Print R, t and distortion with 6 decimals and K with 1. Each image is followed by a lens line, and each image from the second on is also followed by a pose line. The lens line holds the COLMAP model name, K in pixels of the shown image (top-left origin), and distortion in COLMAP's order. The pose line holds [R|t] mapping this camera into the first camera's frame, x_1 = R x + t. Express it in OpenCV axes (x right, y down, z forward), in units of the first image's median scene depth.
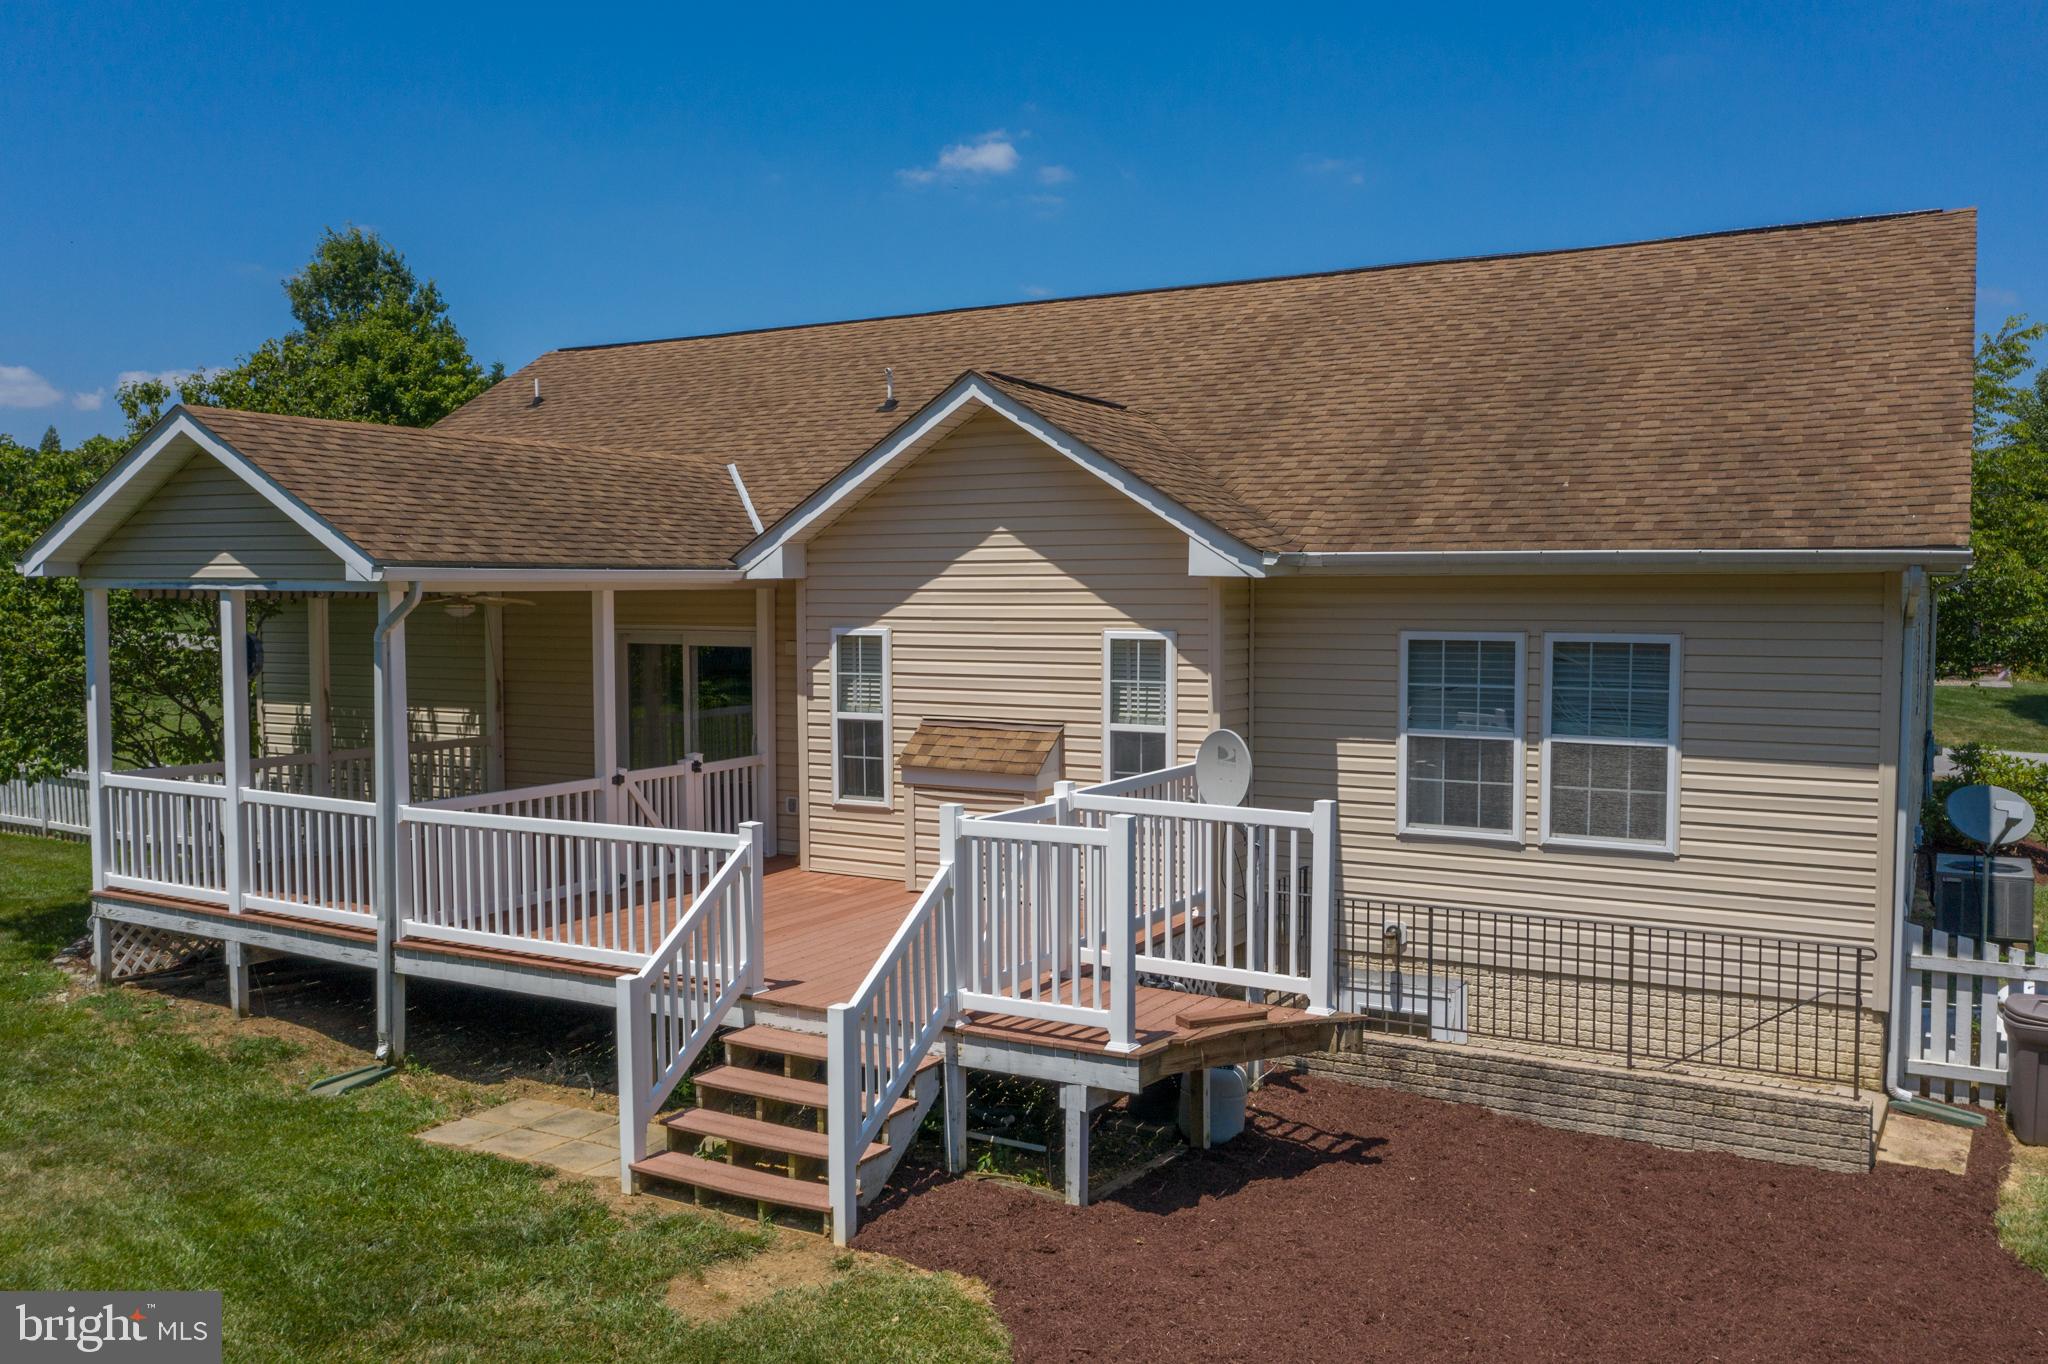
lens RADIAL K [[1641.9, 0, 1024.0], [0, 1641.9, 682.0], [0, 0, 1]] dist [-0.002863, 0.002265]
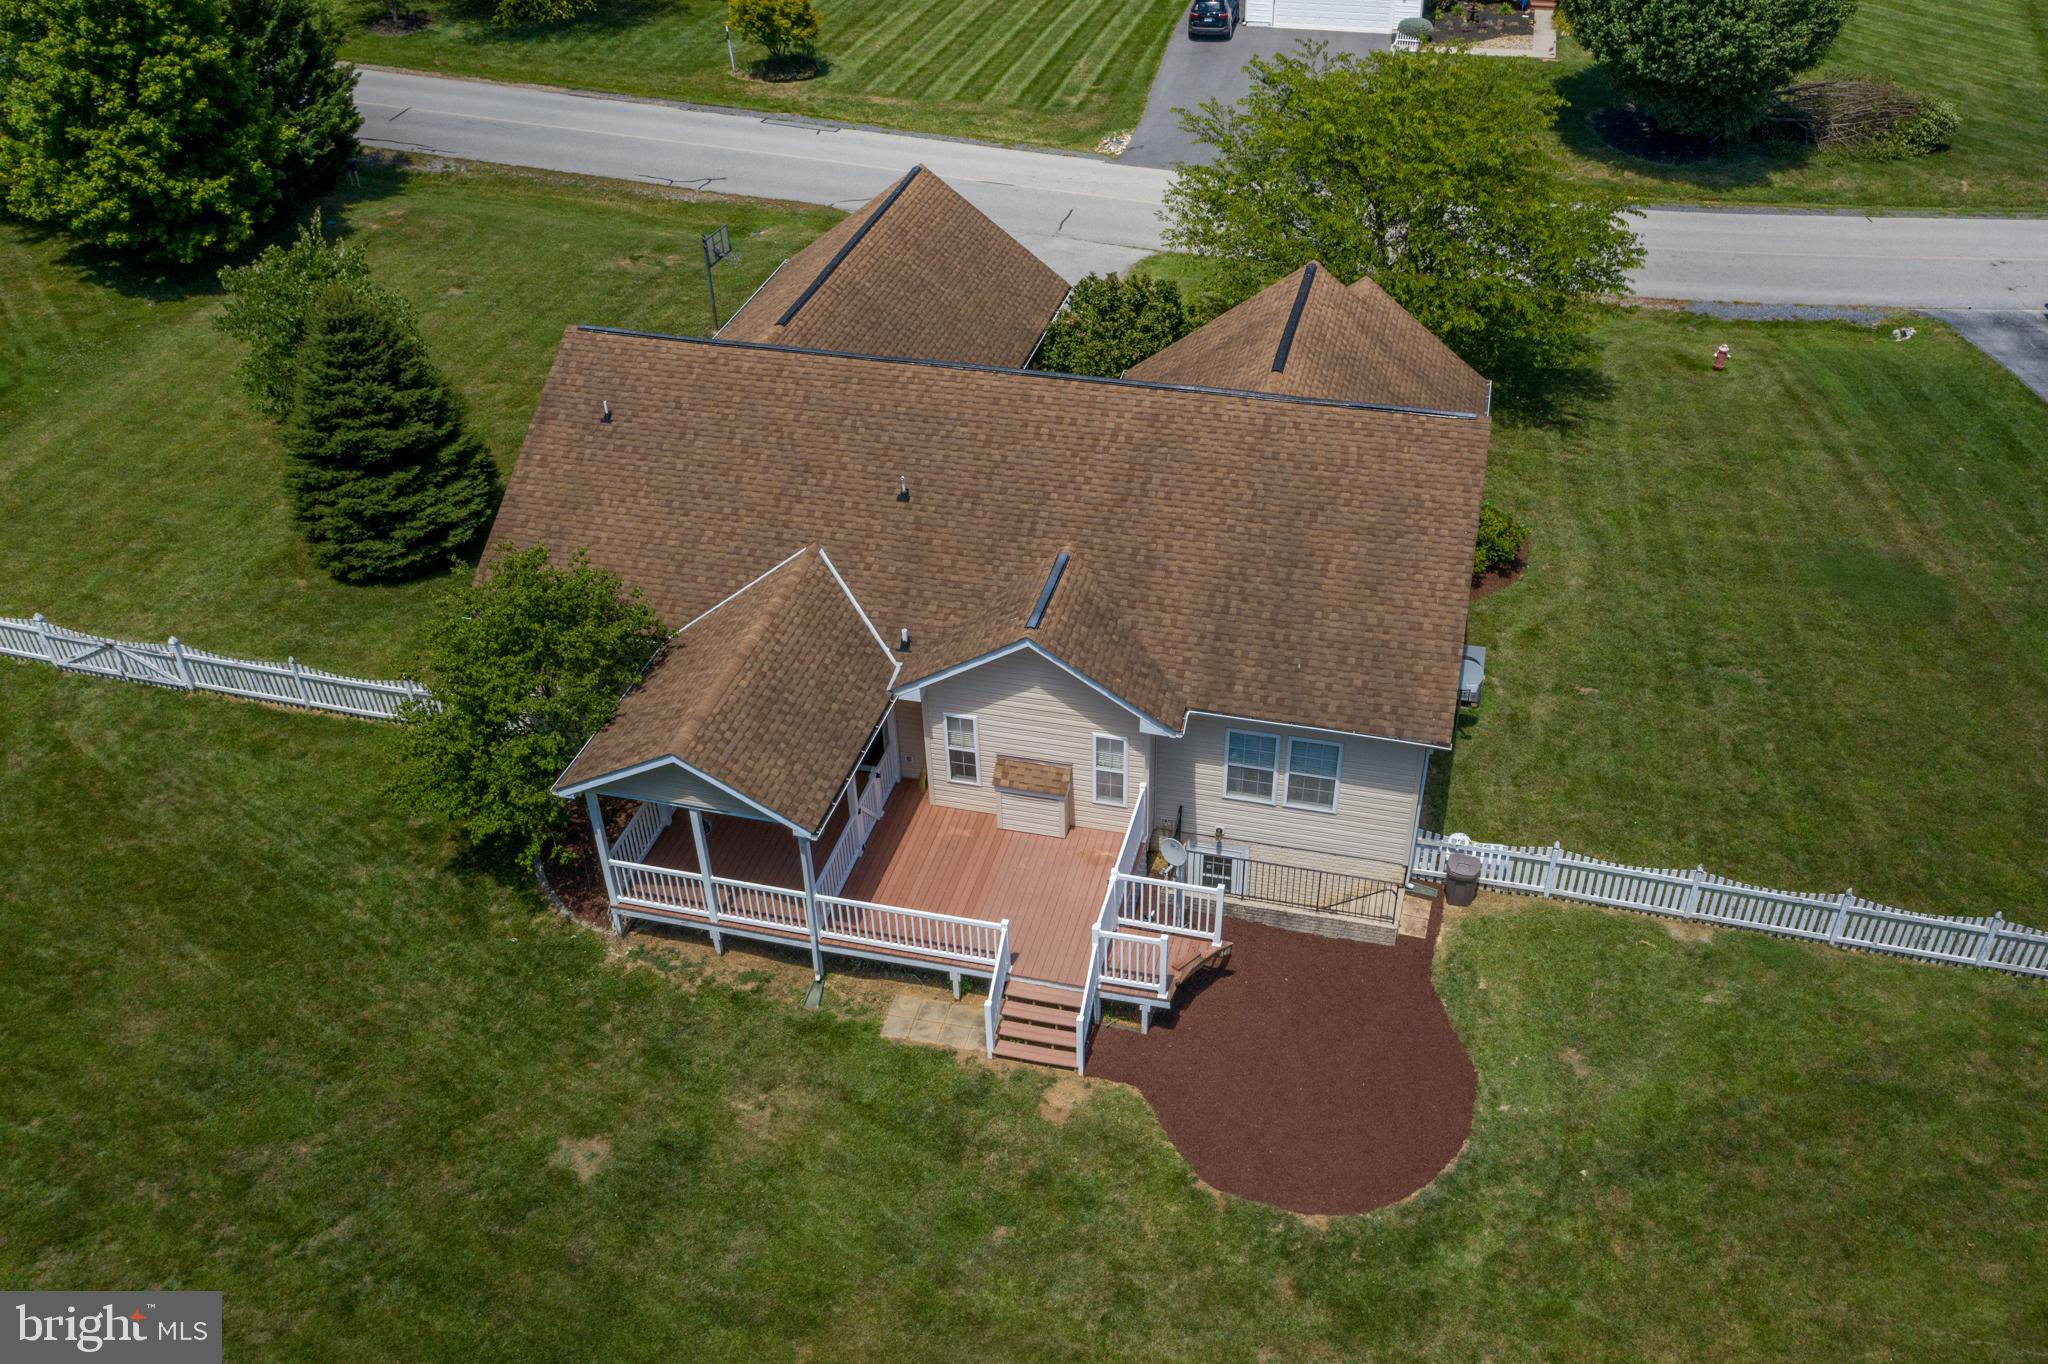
lens RADIAL K [[1691.3, 0, 1088.0], [0, 1691.3, 739.0], [0, 0, 1]] dist [-0.003716, -0.004734]
pose [[0.958417, -0.177993, 0.223060, -0.487175], [0.020533, 0.822633, 0.568202, -1.381169], [-0.284633, -0.539994, 0.792080, -0.815160]]
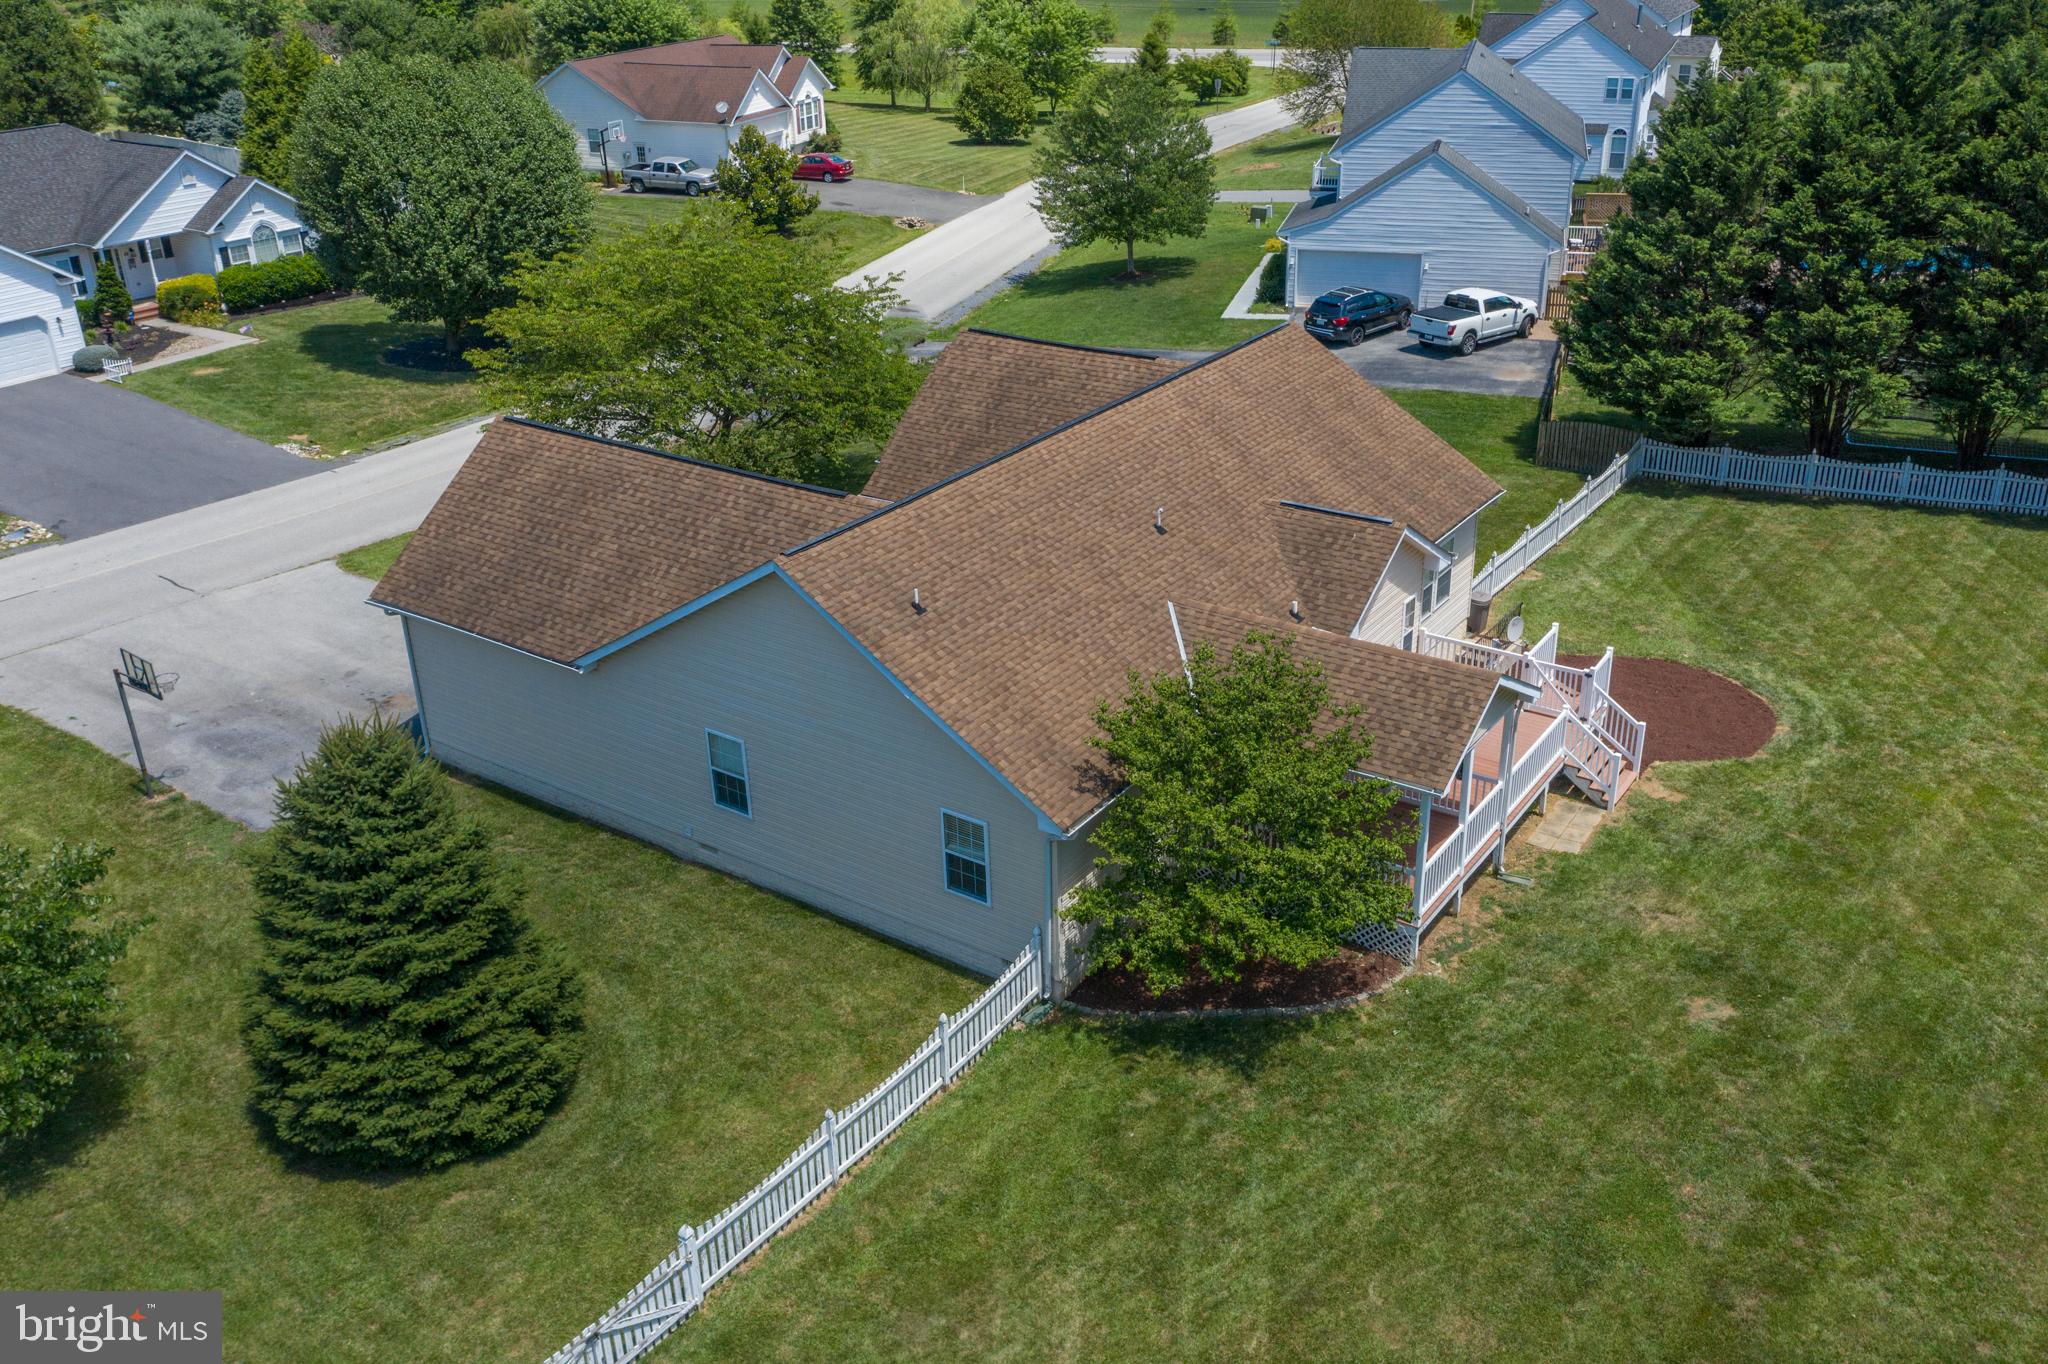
lens RADIAL K [[1713.0, 0, 1072.3], [0, 1713.0, 670.0], [0, 0, 1]] dist [-0.010506, 0.003205]
pose [[0.072916, -0.428832, 0.900437, -2.598236], [0.077932, 0.902530, 0.423517, -1.181085], [-0.994289, 0.039291, 0.099229, 1.344556]]
